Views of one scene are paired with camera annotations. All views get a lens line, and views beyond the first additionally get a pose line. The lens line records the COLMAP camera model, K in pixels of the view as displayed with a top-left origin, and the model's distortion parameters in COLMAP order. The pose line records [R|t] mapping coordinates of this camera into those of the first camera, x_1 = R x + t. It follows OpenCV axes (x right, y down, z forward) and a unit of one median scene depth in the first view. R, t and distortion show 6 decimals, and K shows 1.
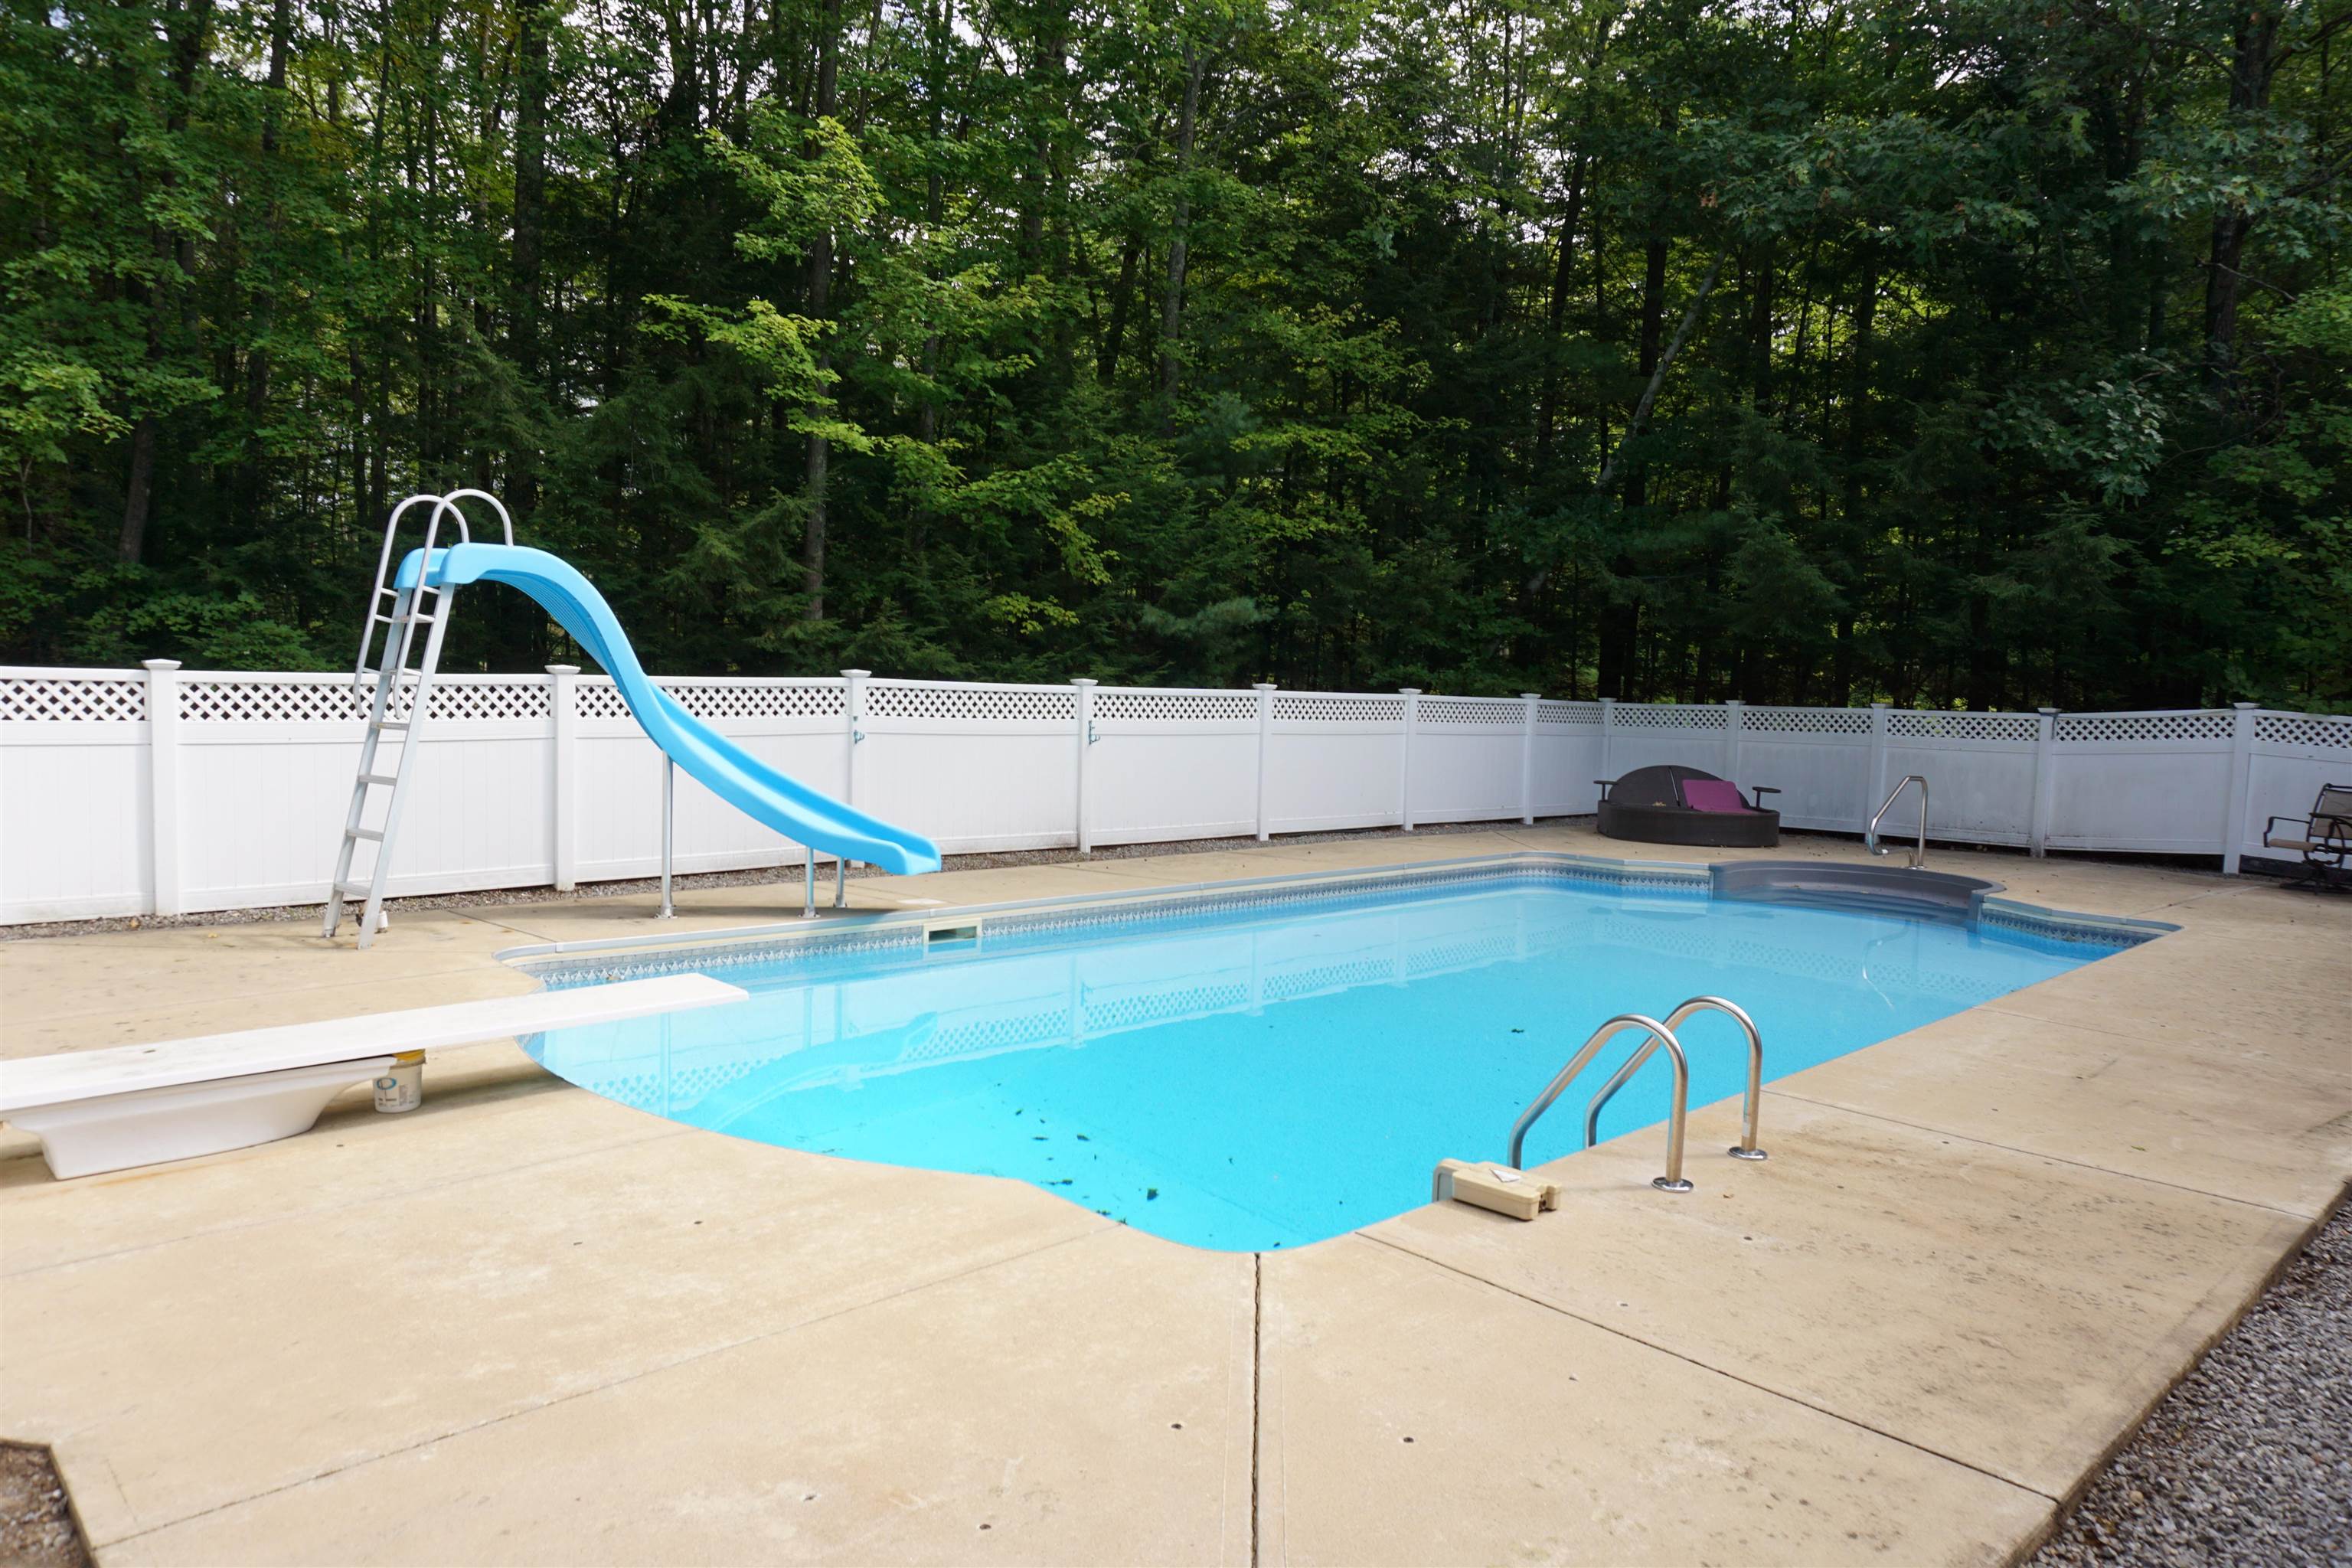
lens RADIAL K [[1591.2, 0, 1133.8], [0, 1591.2, 744.0], [0, 0, 1]] dist [-0.072098, 0.050228]
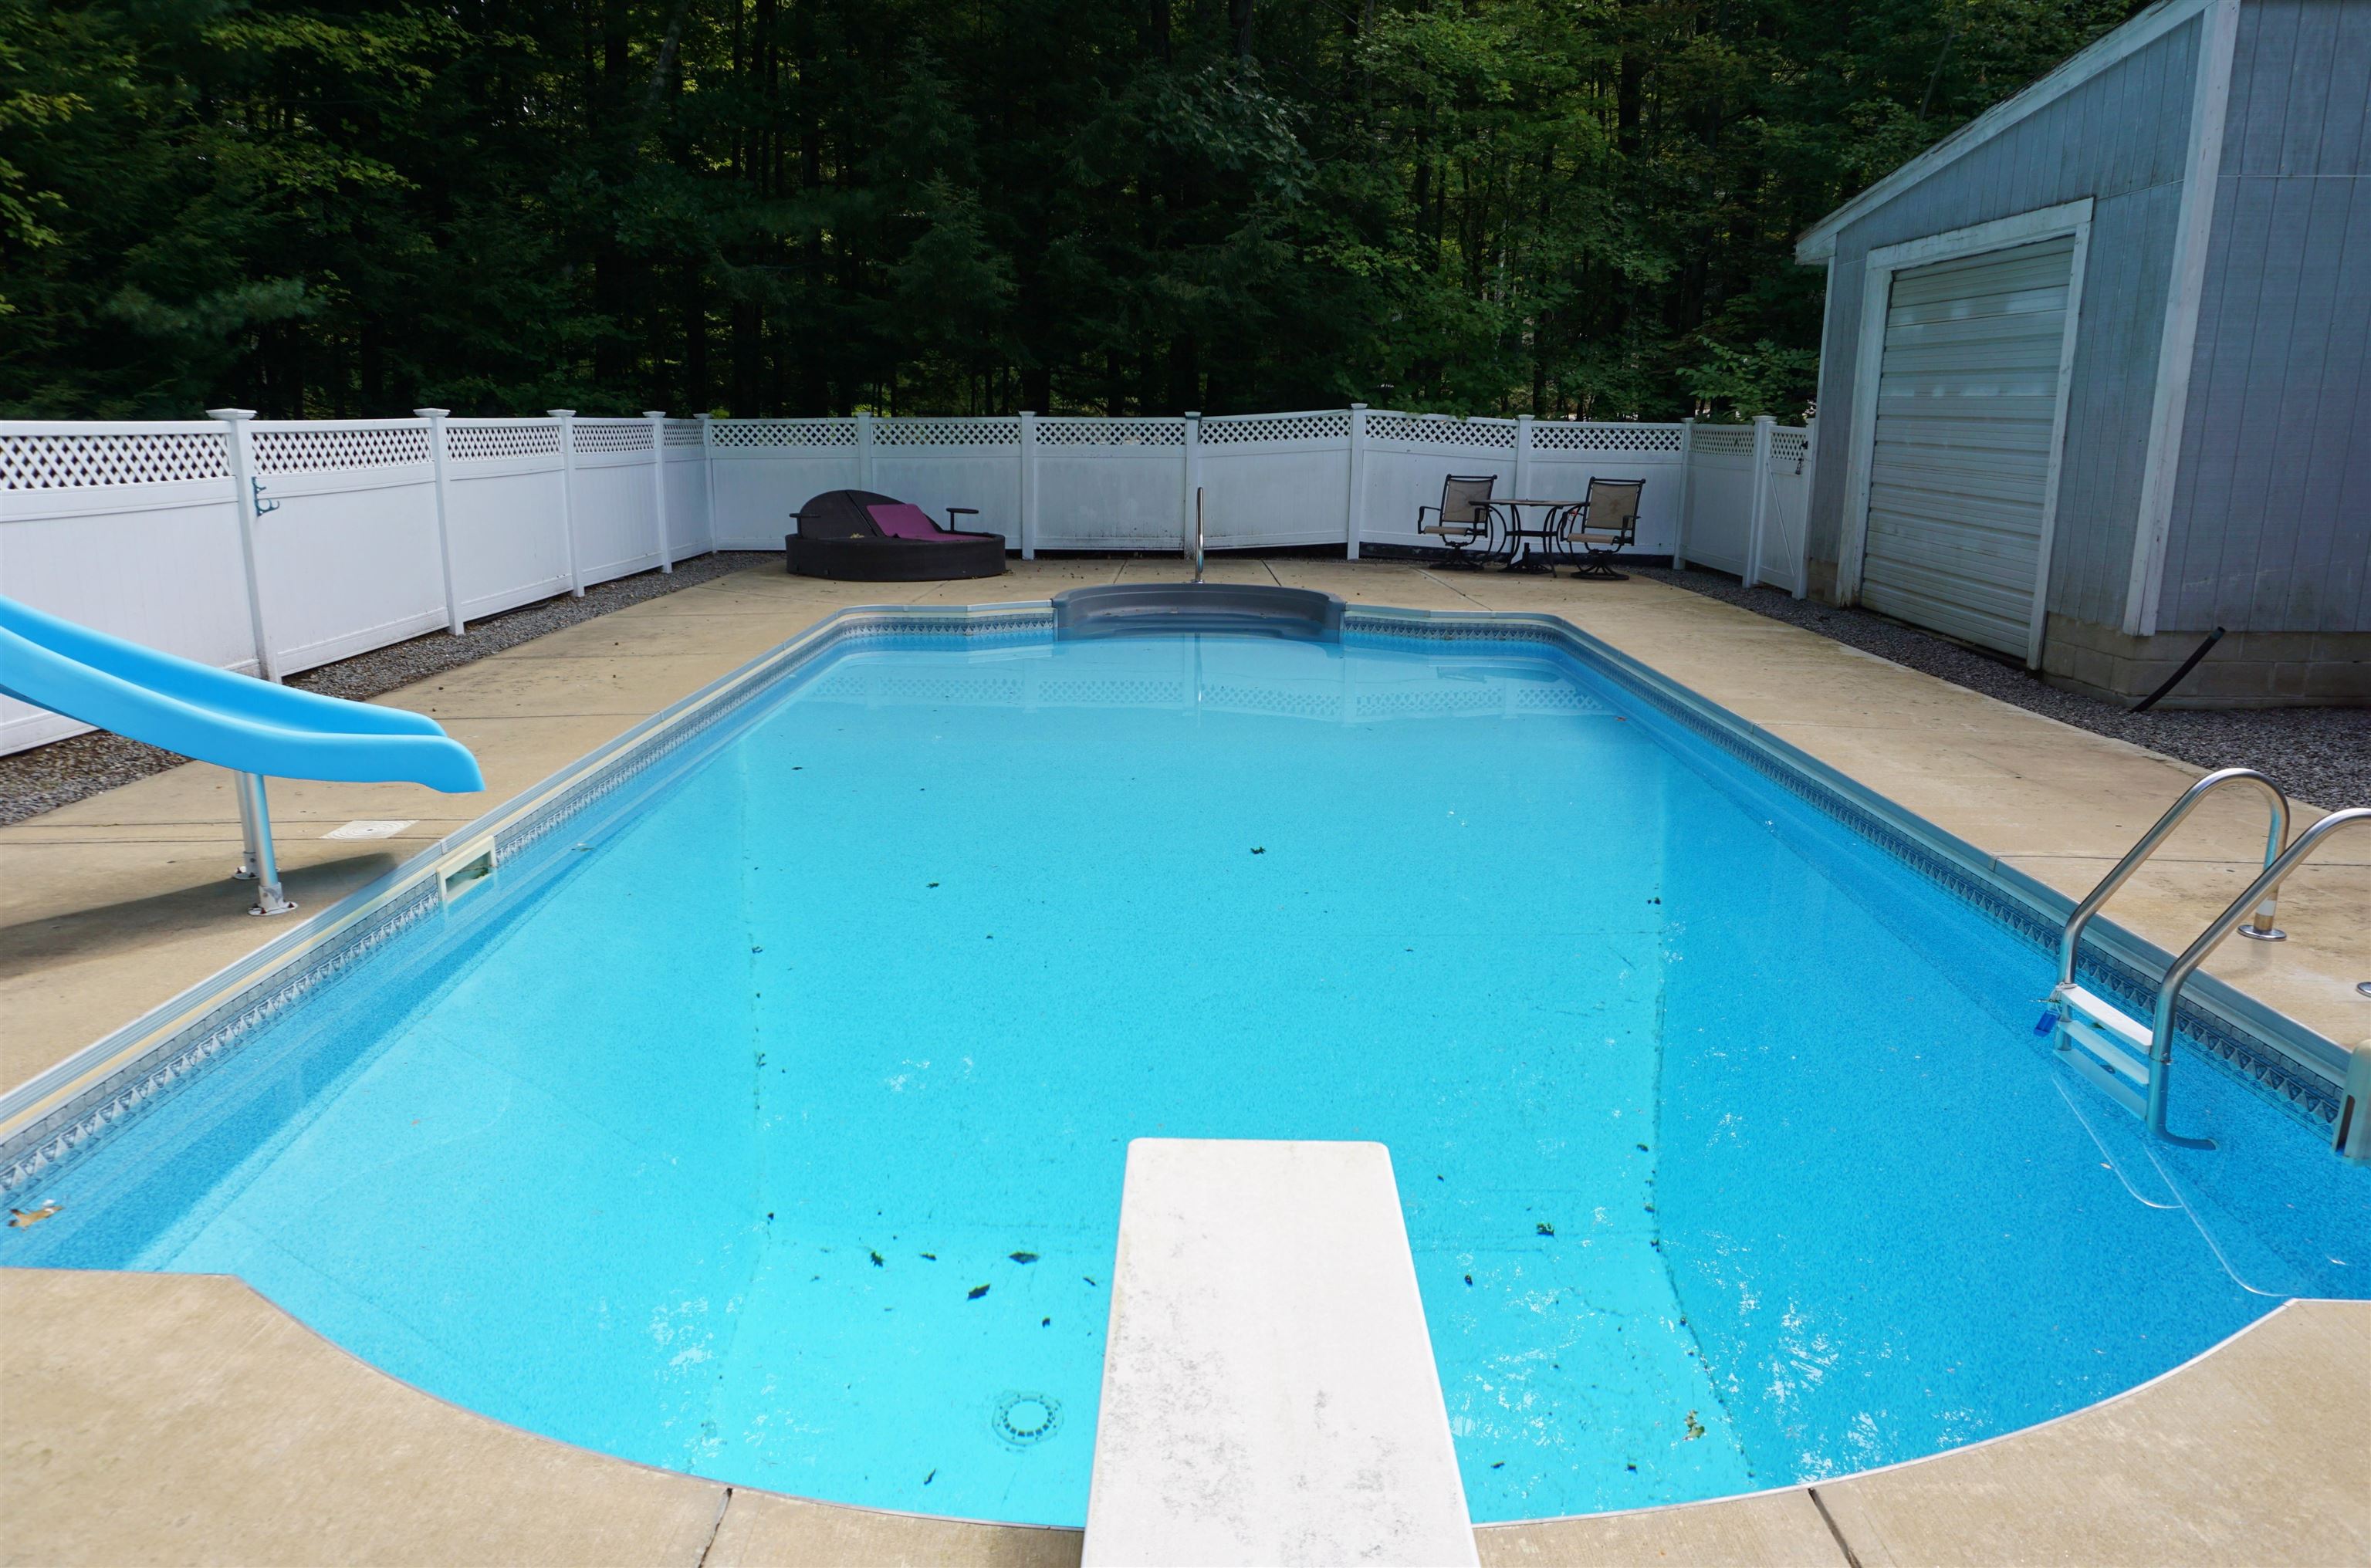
lens RADIAL K [[1605.5, 0, 1224.0], [0, 1605.5, 786.1], [0, 0, 1]] dist [-0.041867, 0.000877]
pose [[0.674307, -0.189659, 0.713680, -0.329683], [0.040327, 0.974471, 0.220862, -0.025199], [-0.737349, -0.120149, 0.664741, 0.424571]]
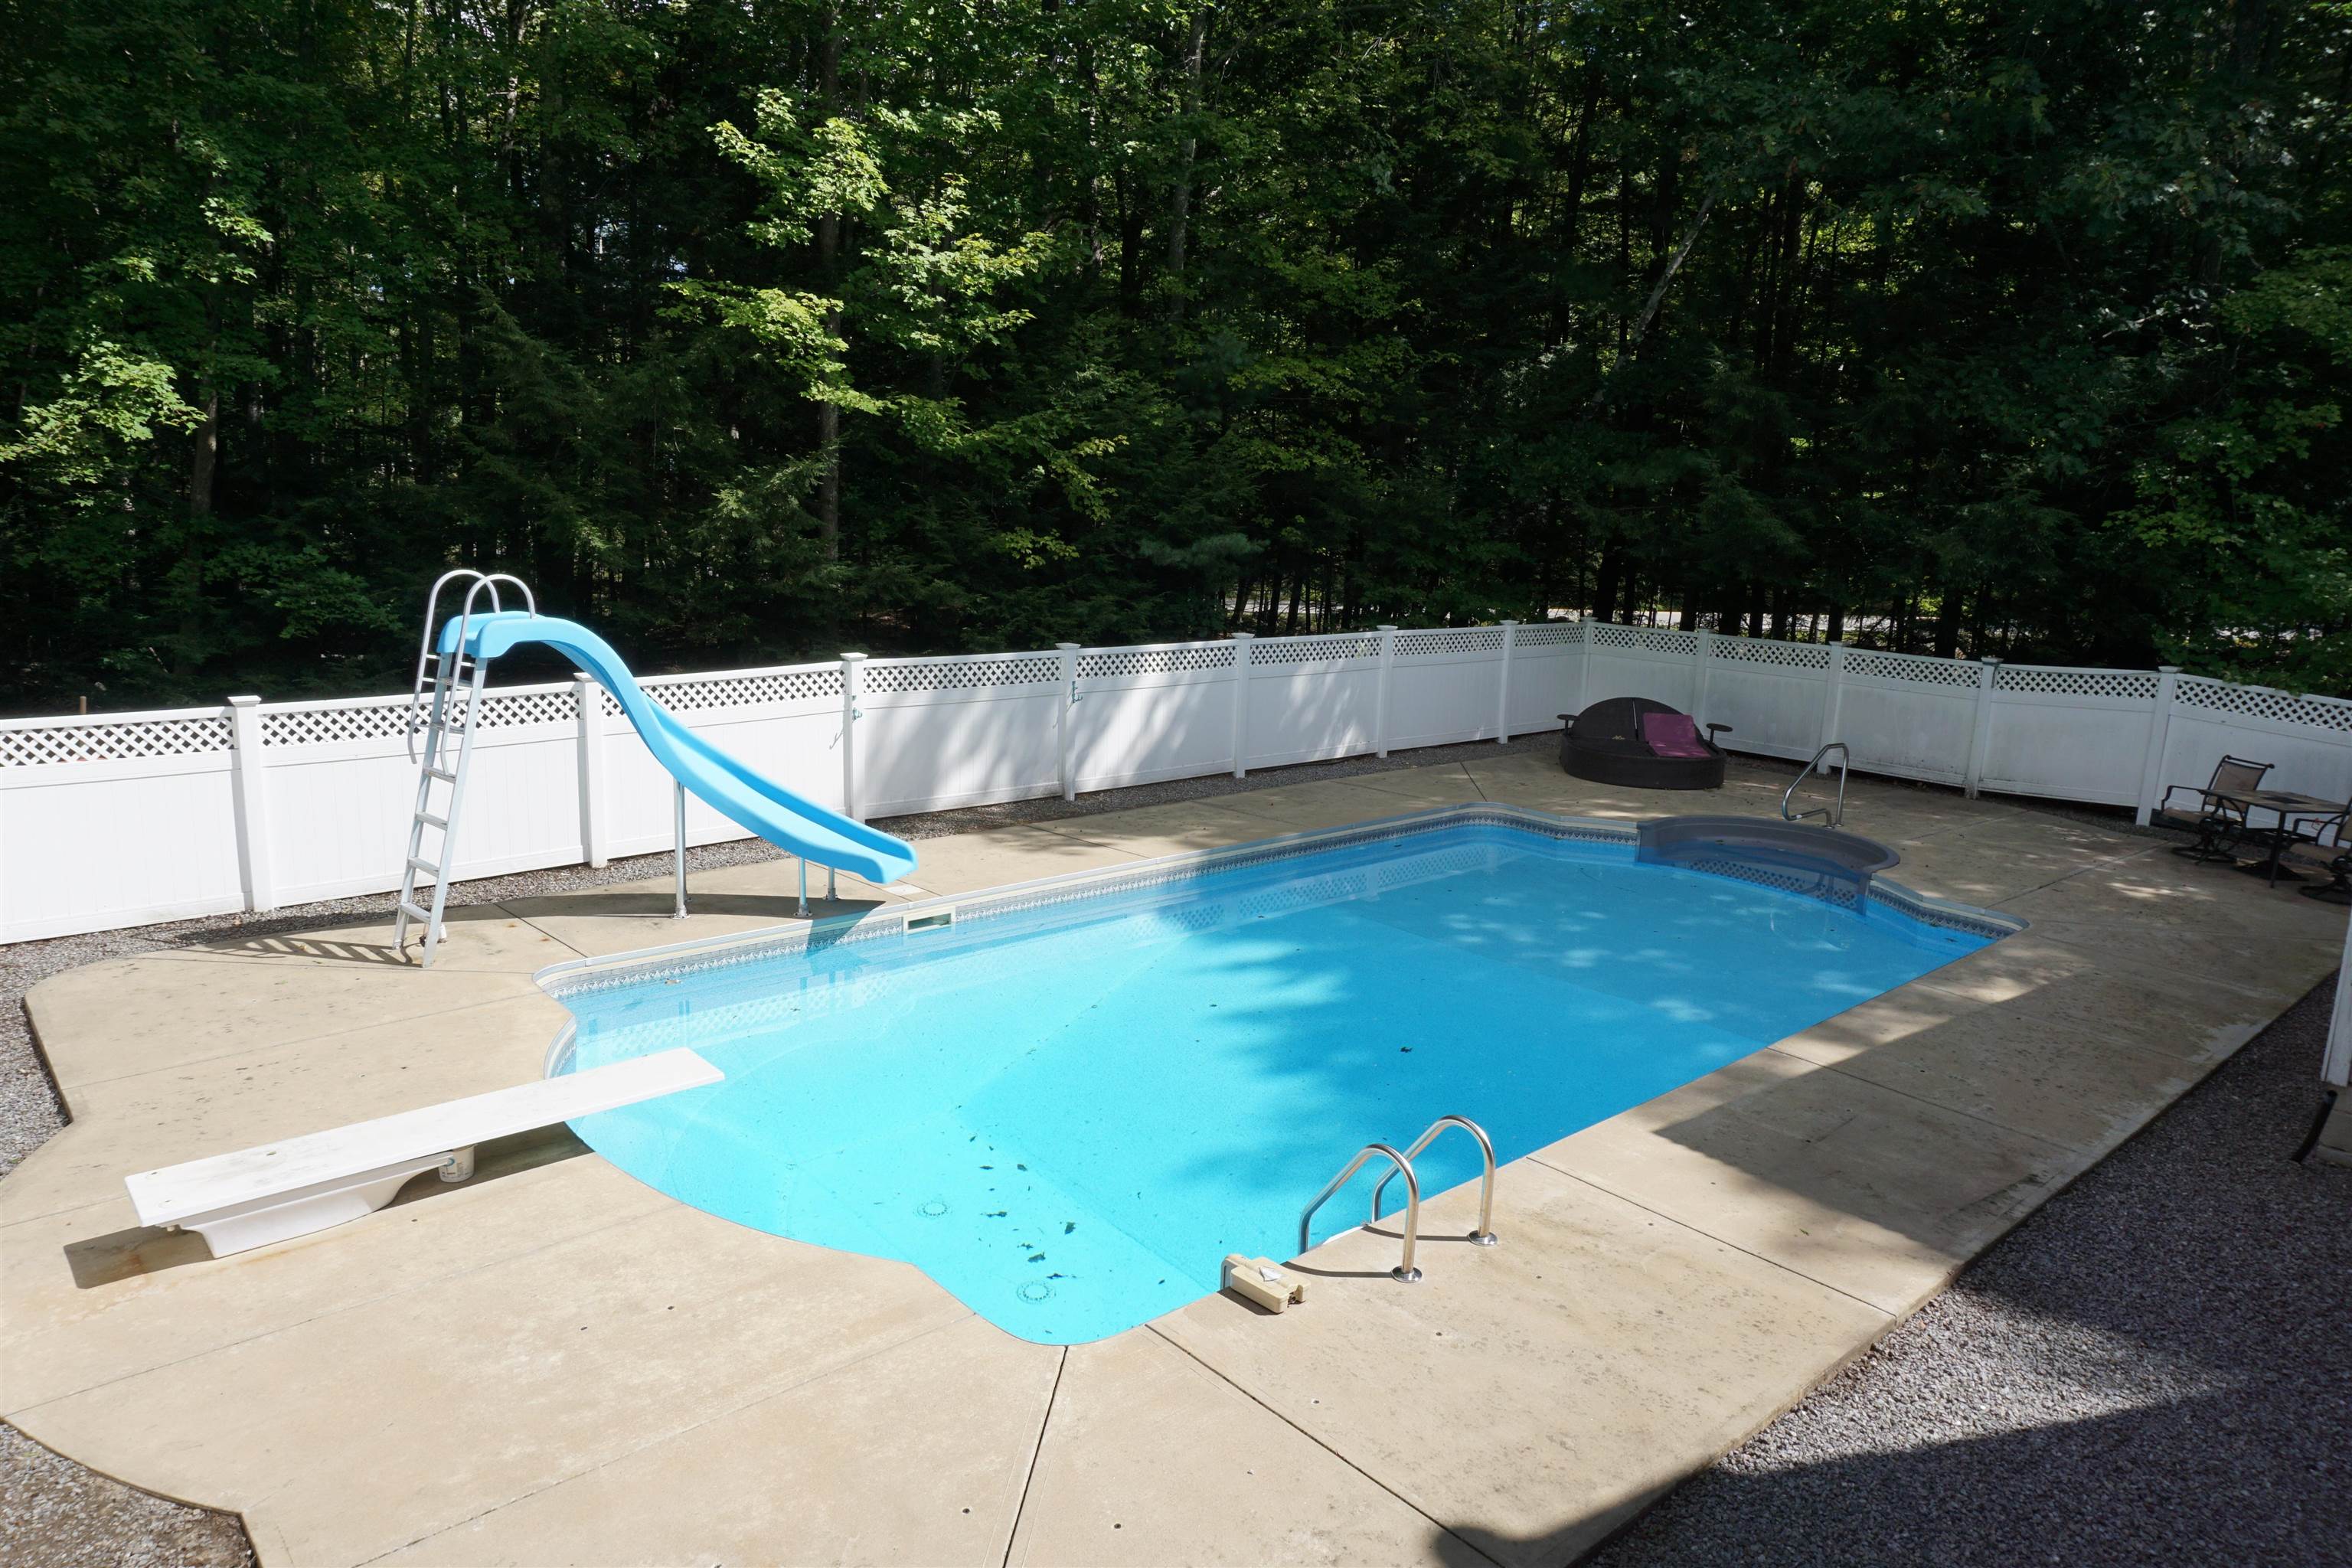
lens RADIAL K [[1591.2, 0, 1133.8], [0, 1591.2, 744.0], [0, 0, 1]] dist [-0.072098, 0.050228]
pose [[0.999351, 0.011951, -0.033977, 0.072230], [-0.007664, 0.992301, 0.123616, -0.152084], [0.035192, -0.123275, 0.991748, -0.125144]]
